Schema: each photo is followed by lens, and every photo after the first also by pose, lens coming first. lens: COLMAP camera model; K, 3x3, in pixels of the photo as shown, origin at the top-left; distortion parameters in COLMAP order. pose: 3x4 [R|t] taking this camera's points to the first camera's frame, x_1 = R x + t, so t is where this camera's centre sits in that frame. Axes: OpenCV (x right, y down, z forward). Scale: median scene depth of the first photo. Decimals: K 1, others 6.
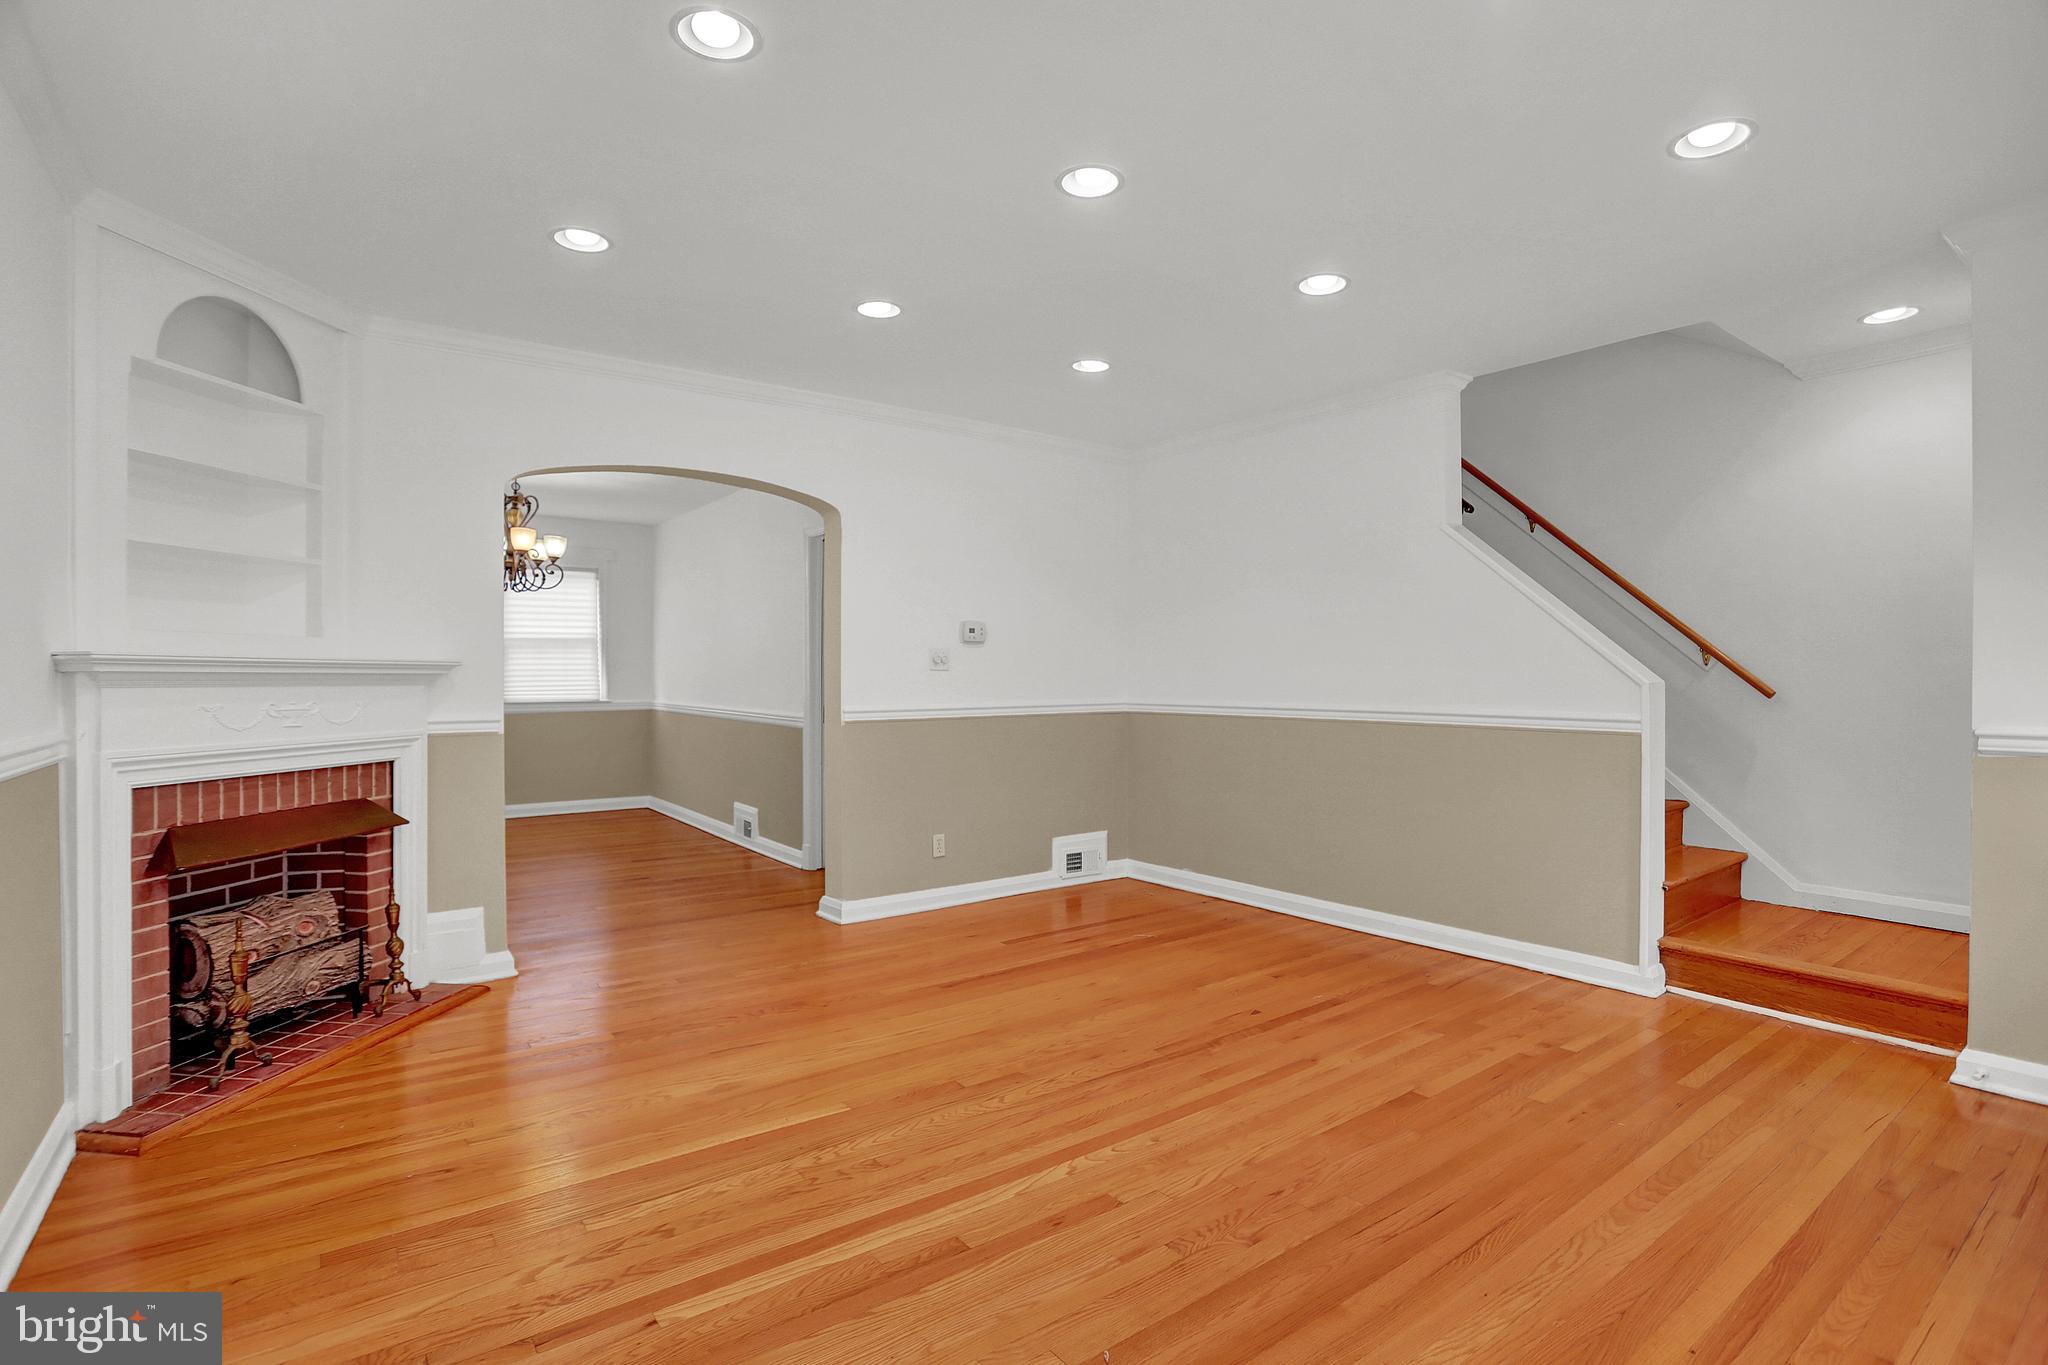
lens RADIAL K [[976.4, 0, 1023.3], [0, 976.4, 660.1], [0, 0, 1]] dist [-0.081079, 0.035253]
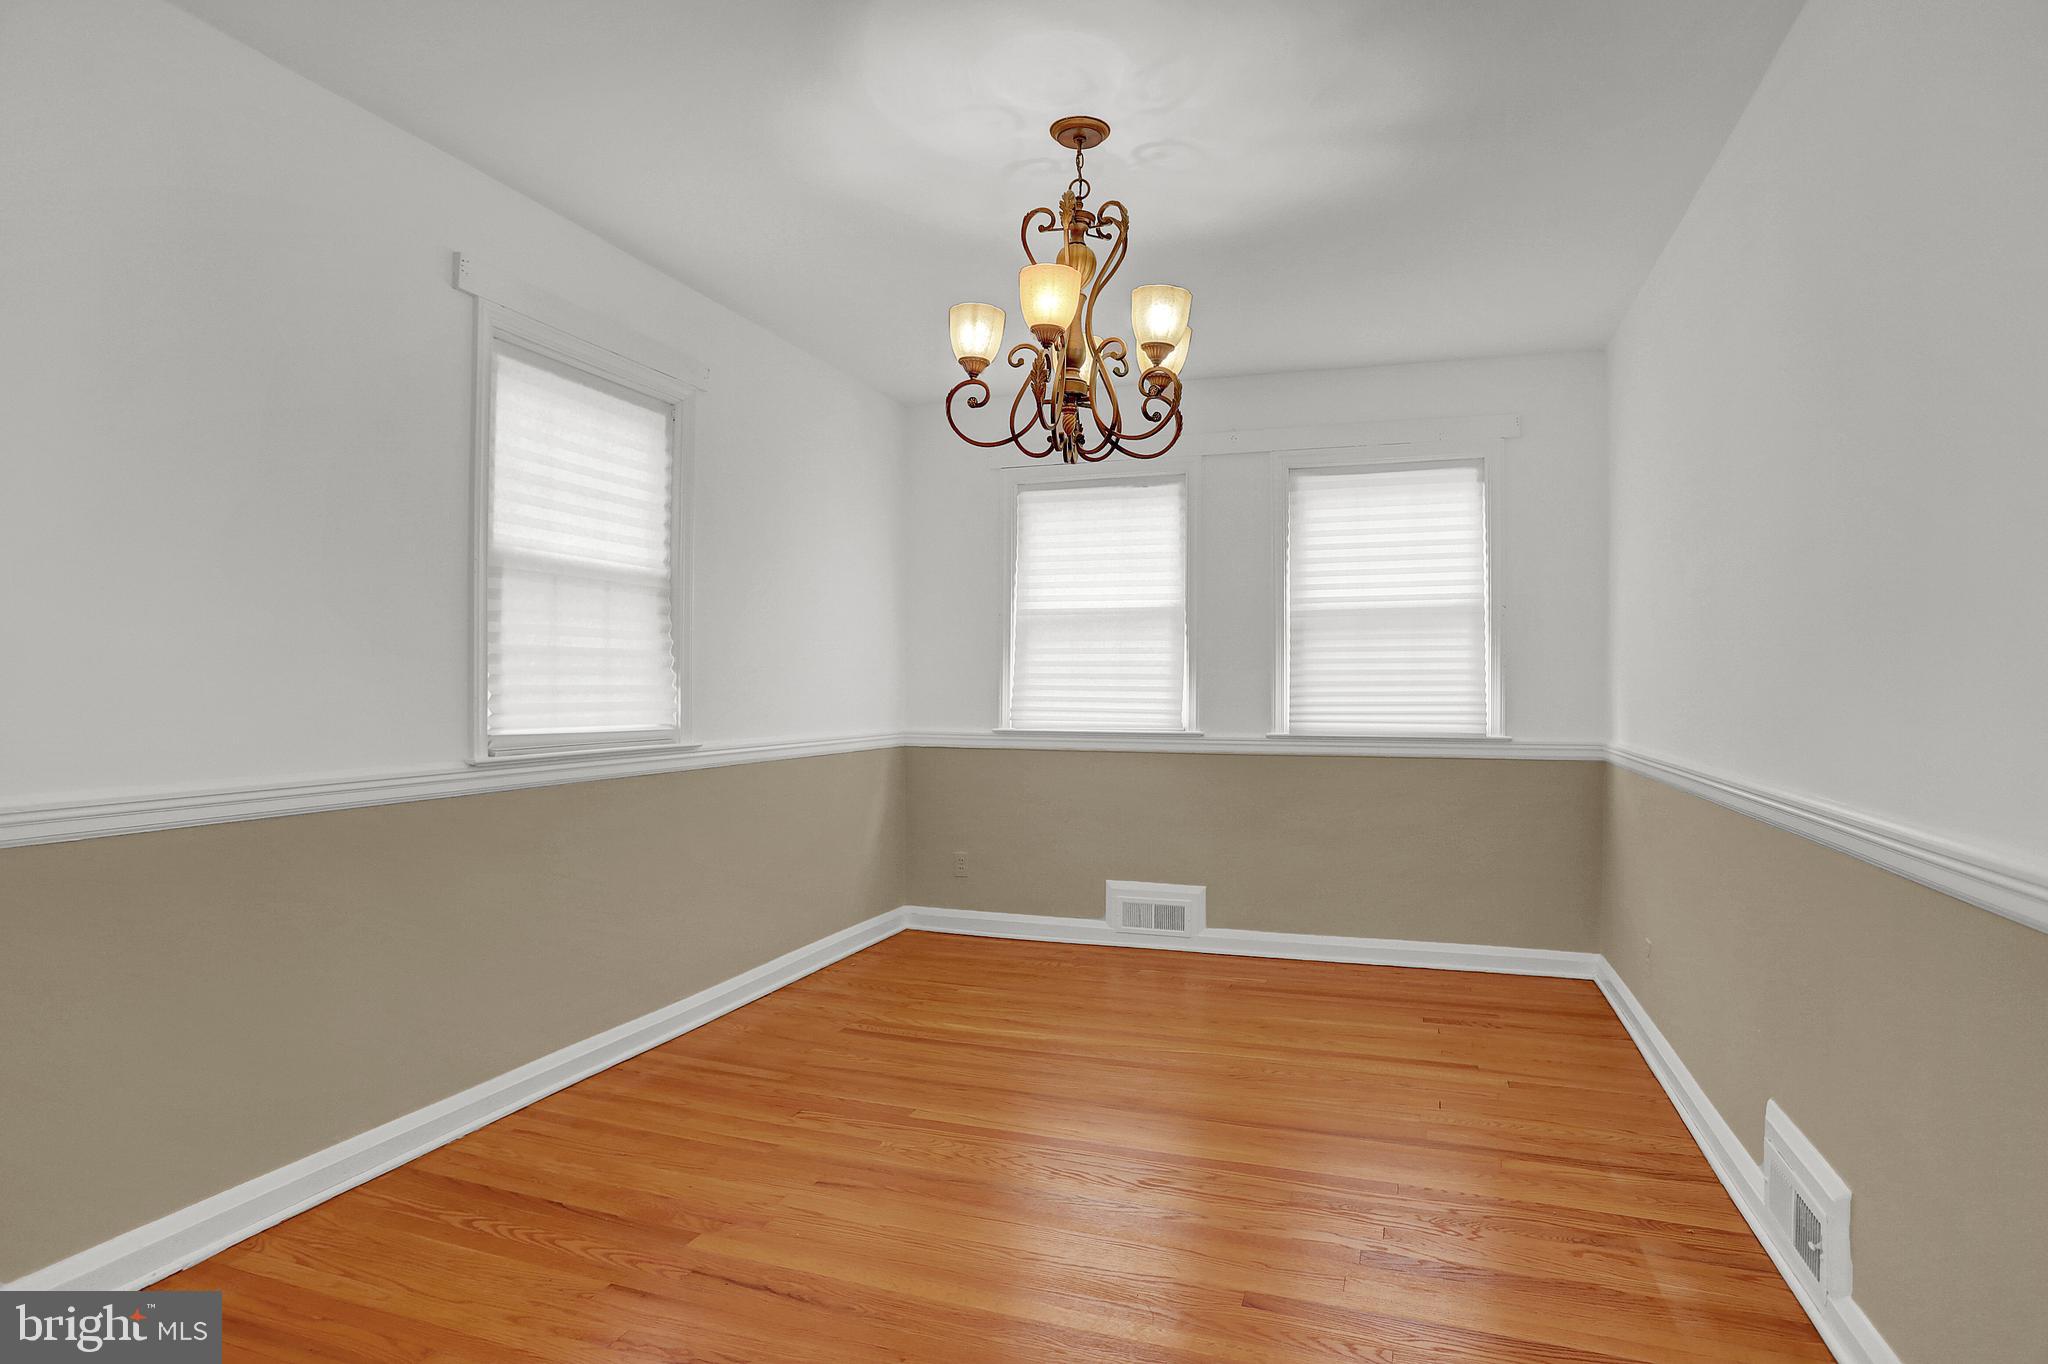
lens RADIAL K [[1127.2, 0, 1024.0], [0, 1127.2, 682.0], [0, 0, 1]] dist [0.003068, 0.001005]
pose [[0.569141, -0.001314, -0.822239, -0.288942], [0.010146, 0.999934, 0.005425, 0.024943], [0.822177, -0.011430, 0.569117, 1.257131]]
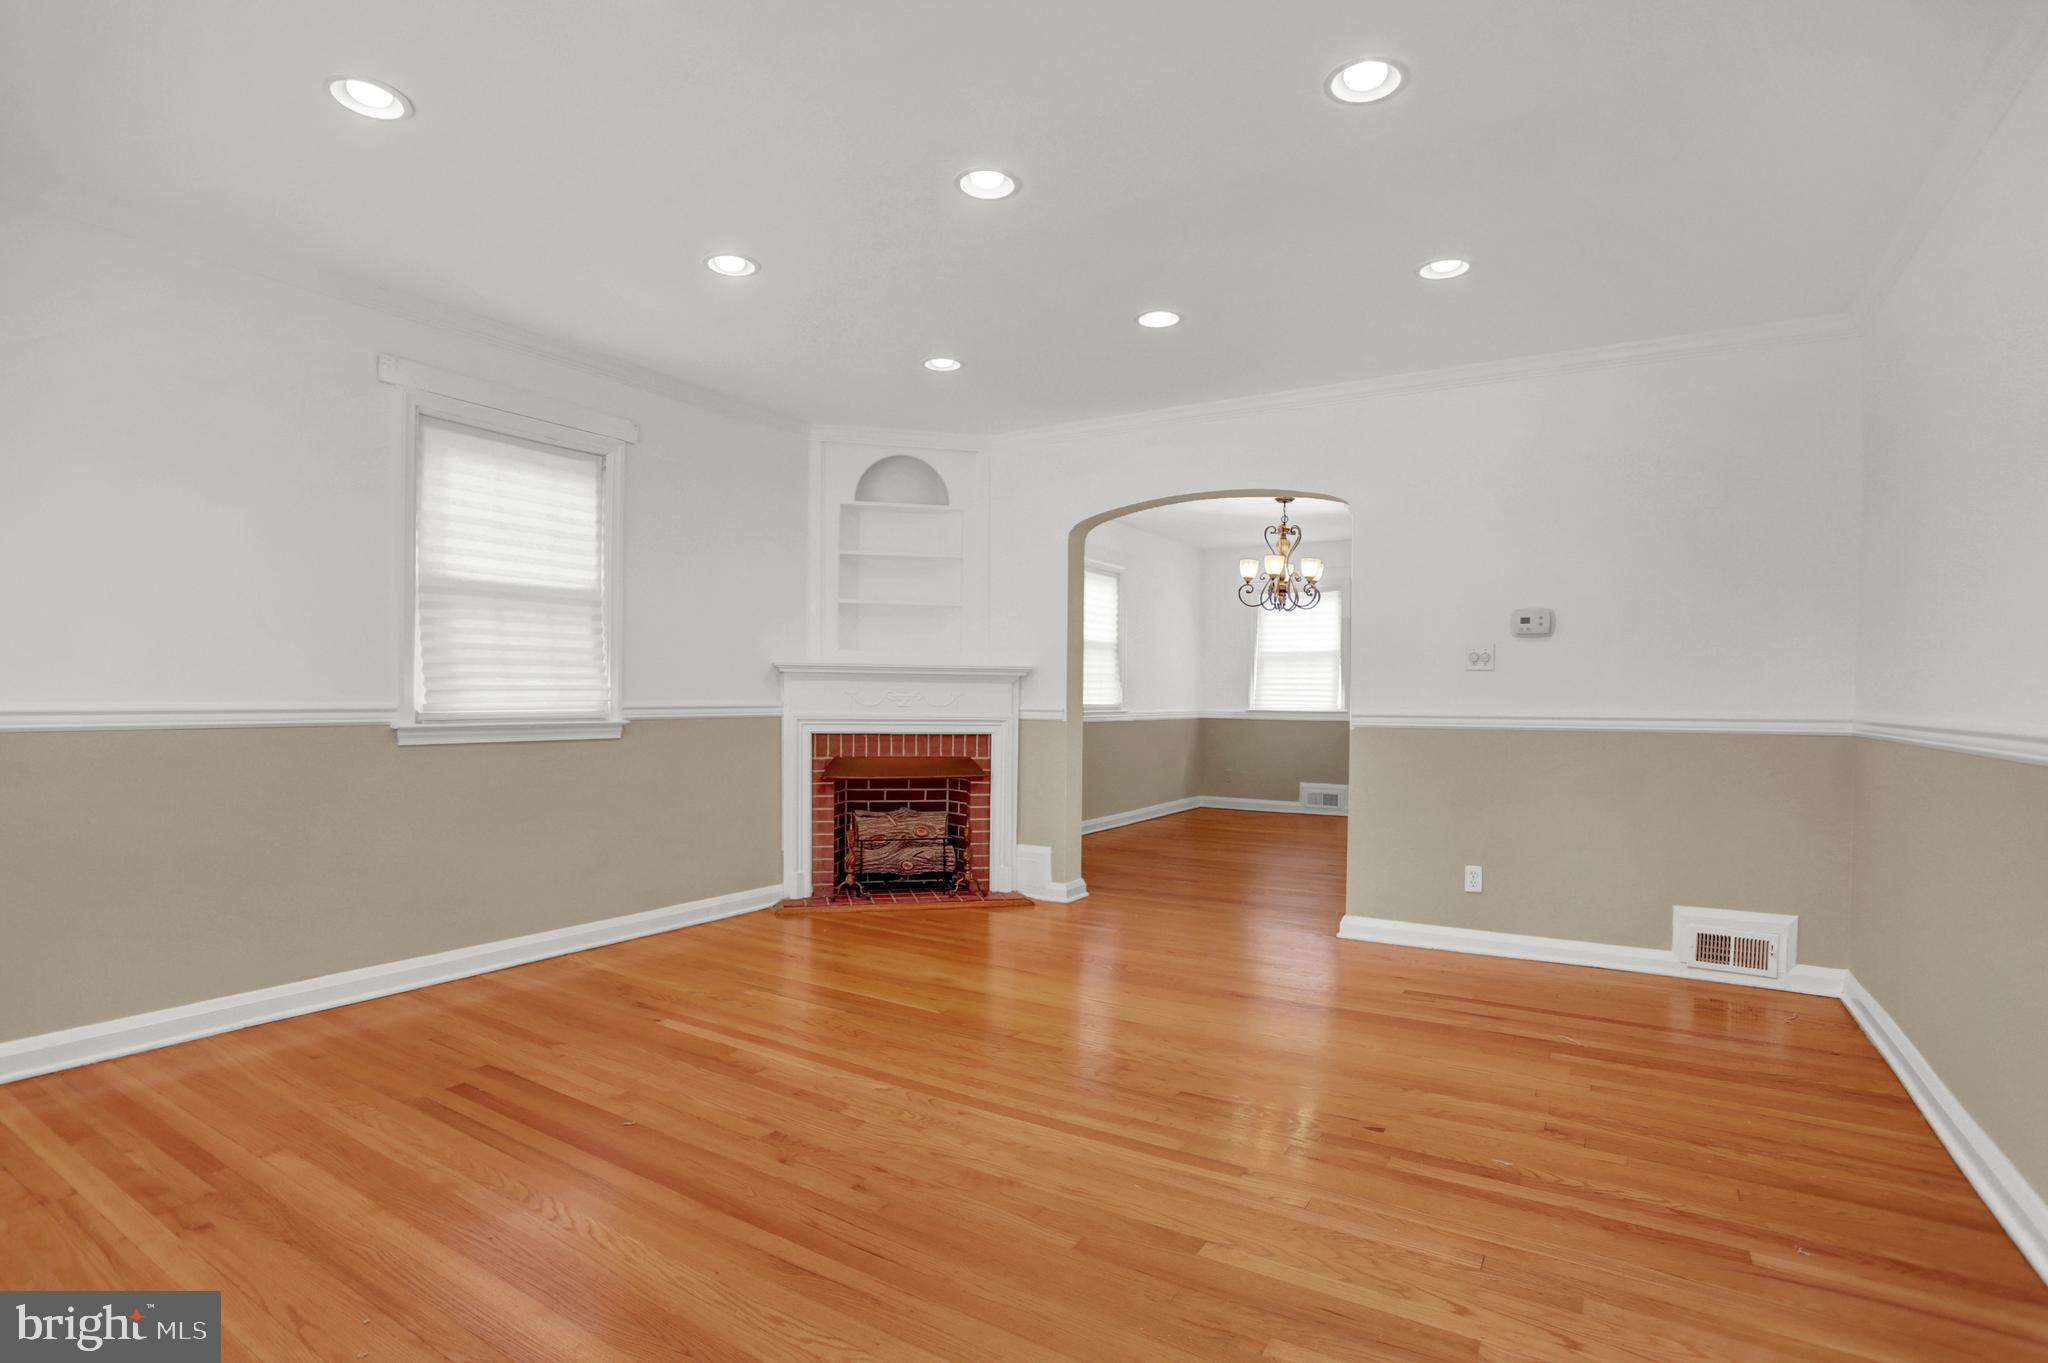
lens RADIAL K [[984.6, 0, 1020.2], [0, 984.6, 701.1], [0, 0, 1]] dist [-0.070026, 0.000037]
pose [[0.367617, 0.009325, -0.929931, 0.780665], [0.004884, 0.999917, 0.011958, 0.035745], [0.929964, -0.008938, 0.367541, 0.477114]]
